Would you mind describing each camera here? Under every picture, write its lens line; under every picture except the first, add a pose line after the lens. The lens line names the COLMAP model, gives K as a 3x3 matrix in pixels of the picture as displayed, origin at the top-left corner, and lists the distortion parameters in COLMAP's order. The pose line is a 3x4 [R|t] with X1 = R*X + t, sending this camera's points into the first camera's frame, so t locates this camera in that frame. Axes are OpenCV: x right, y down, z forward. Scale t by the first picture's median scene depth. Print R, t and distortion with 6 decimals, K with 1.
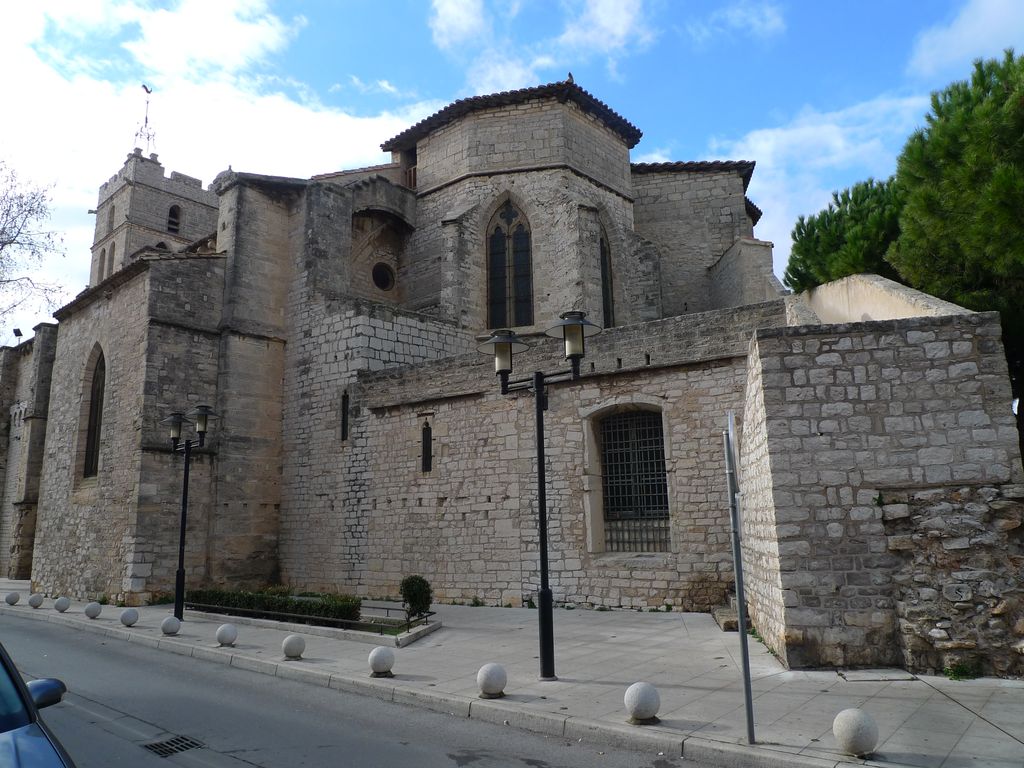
lens RADIAL K [[730.8, 0, 516.3], [0, 730.8, 379.0], [0, 0, 1]] dist [-0.029497, -0.023808]
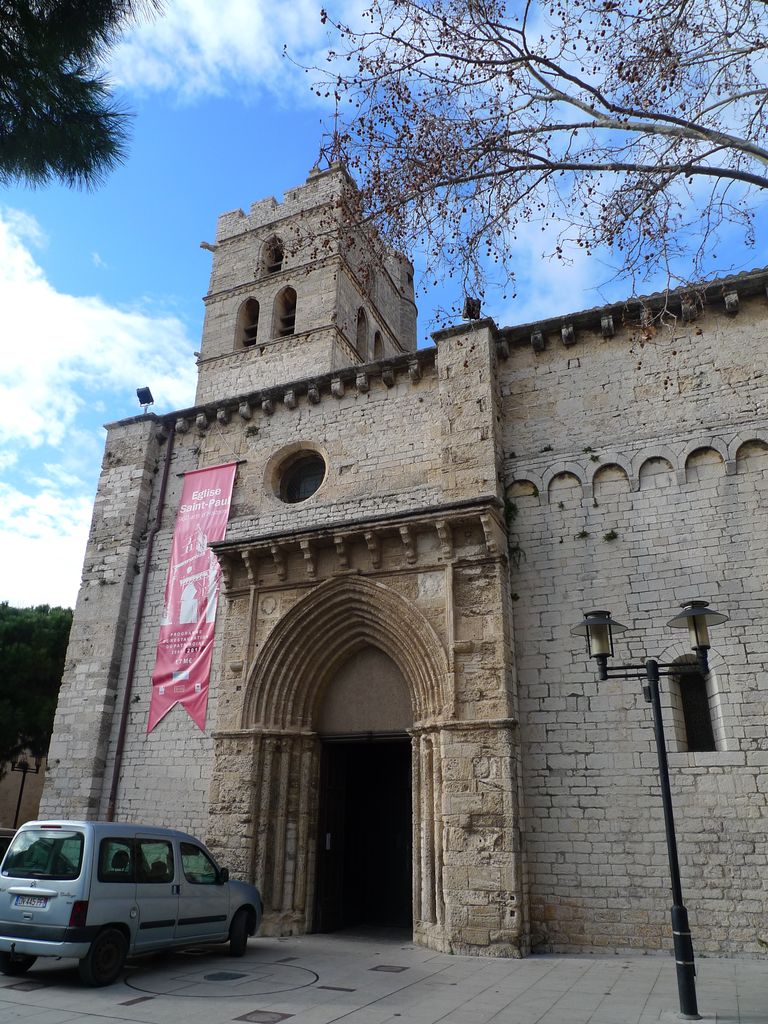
lens RADIAL K [[730.8, 0, 379.7], [0, 730.8, 512.2], [0, 0, 1]] dist [-0.029497, -0.023808]
pose [[0.955690, 0.151831, 0.252200, -0.609897], [-0.095477, 0.970284, -0.222334, 0.112065], [-0.278463, 0.188403, 0.941787, 0.457187]]
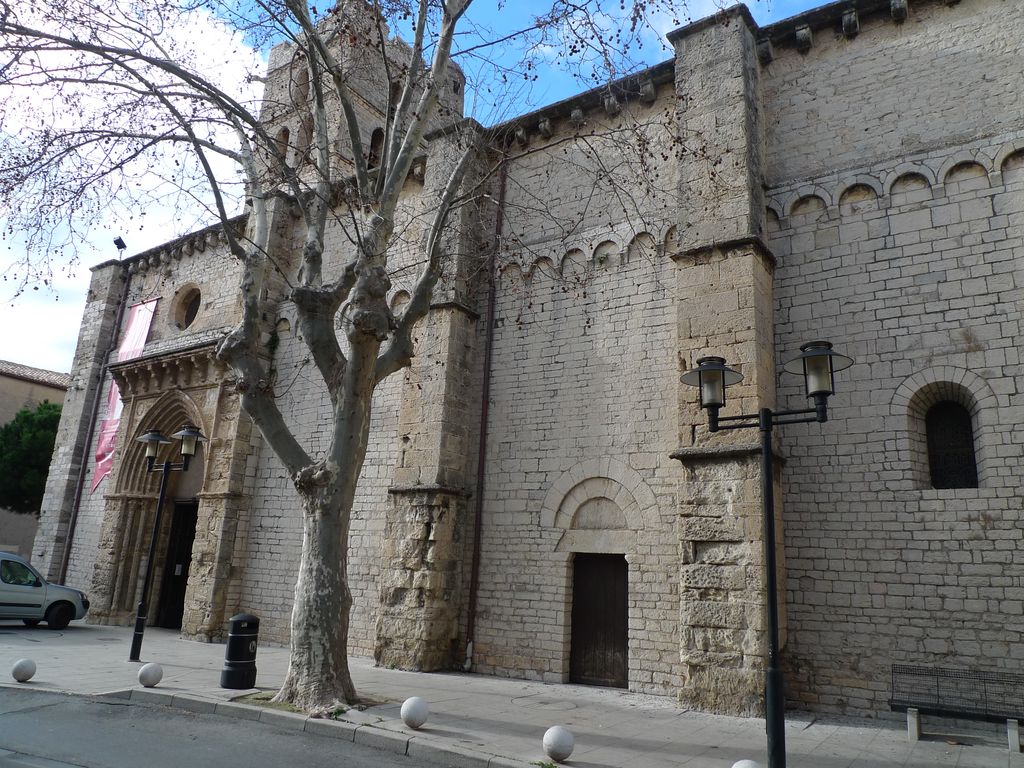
lens RADIAL K [[730.8, 0, 516.3], [0, 730.8, 379.0], [0, 0, 1]] dist [-0.029497, -0.023808]
pose [[0.989385, 0.106373, 0.099009, -0.409312], [-0.100300, 0.992869, -0.064431, 0.076541], [-0.105156, 0.053817, 0.992998, 0.323957]]
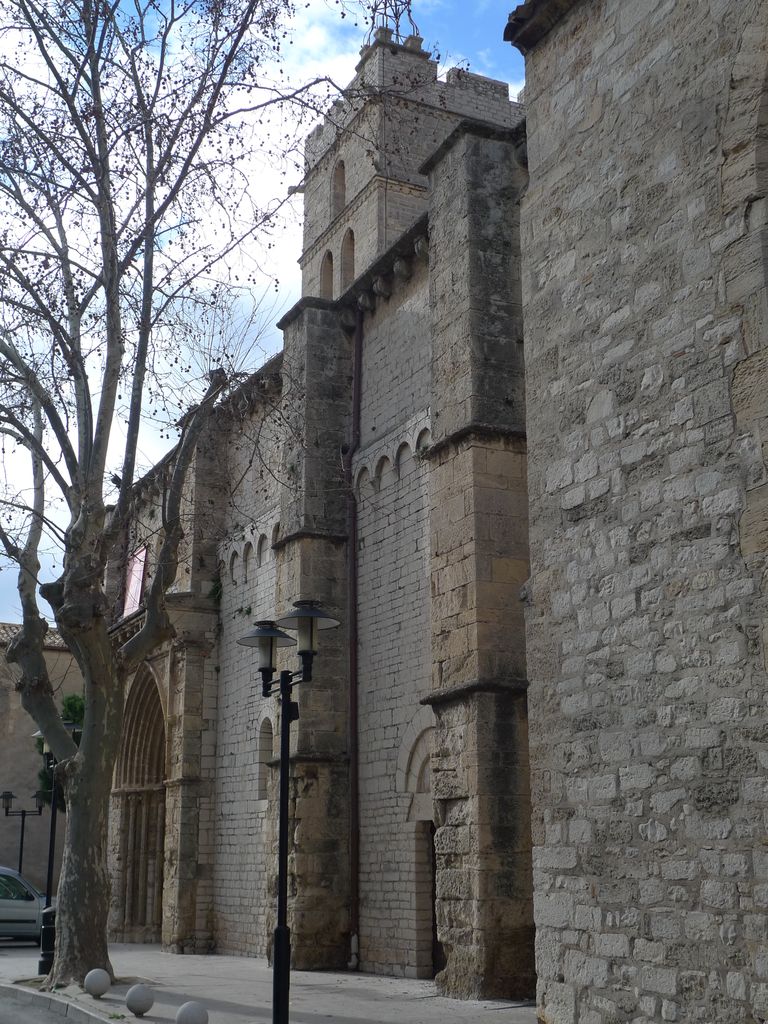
lens RADIAL K [[1295.3, 0, 384.0], [0, 1295.3, 512.0], [0, 0, 1]] dist [-0.022907, -0.024996]
pose [[0.918015, -0.082489, -0.387871, -0.221458], [0.060869, 0.995846, -0.067723, 0.054980], [0.391846, 0.038561, 0.919222, 0.230970]]
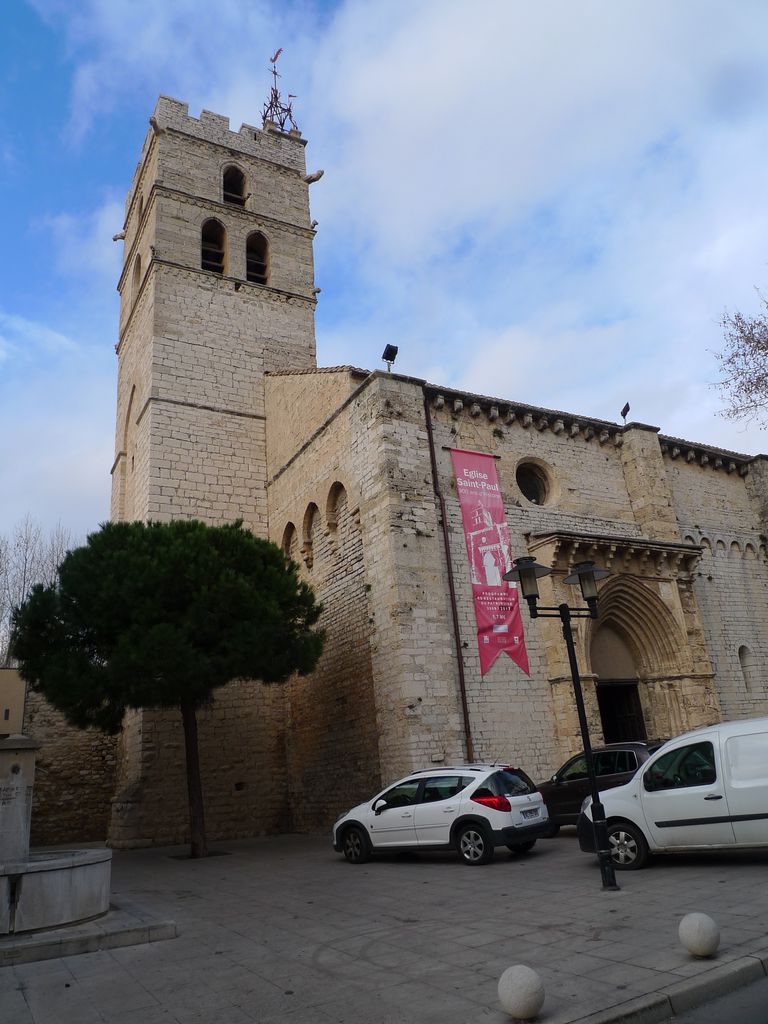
lens RADIAL K [[730.8, 0, 379.7], [0, 730.8, 512.2], [0, 0, 1]] dist [-0.029497, -0.023808]
pose [[0.344713, 0.318607, 0.882985, -0.964371], [-0.118607, 0.947883, -0.295720, 0.178476], [-0.931185, -0.002789, 0.364537, 0.702594]]
